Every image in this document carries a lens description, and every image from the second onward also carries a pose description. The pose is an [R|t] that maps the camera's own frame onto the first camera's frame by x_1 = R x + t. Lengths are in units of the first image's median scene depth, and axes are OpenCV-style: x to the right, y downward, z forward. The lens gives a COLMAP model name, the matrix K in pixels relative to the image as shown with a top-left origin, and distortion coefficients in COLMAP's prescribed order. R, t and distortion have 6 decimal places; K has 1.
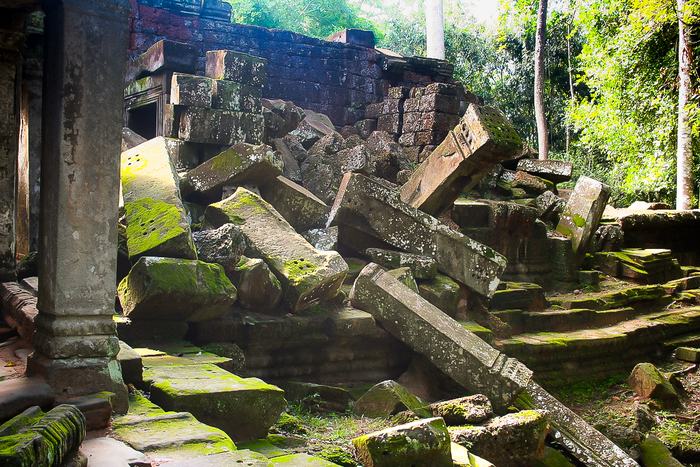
lens RADIAL K [[855.7, 0, 350.0], [0, 855.7, 233.5], [0, 0, 1]] dist [-0.079612, 0.047943]
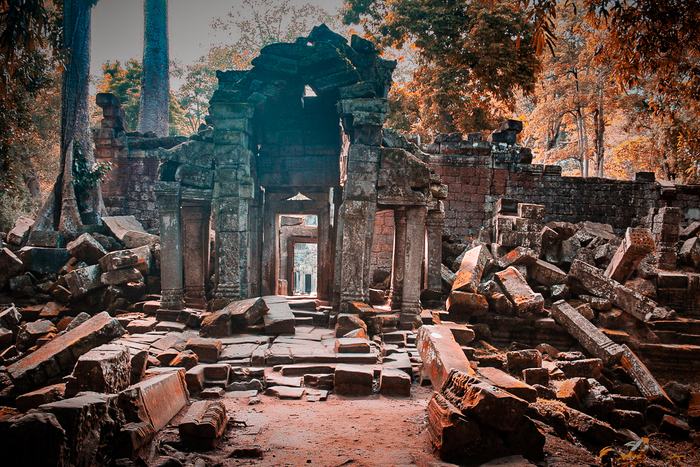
lens RADIAL K [[855.7, 0, 350.0], [0, 855.7, 233.5], [0, 0, 1]] dist [-0.079612, 0.047943]
pose [[0.803879, -0.005612, -0.594766, 0.815149], [-0.038281, 0.997394, -0.061151, 0.016212], [0.593559, 0.071926, 0.801570, -1.050361]]
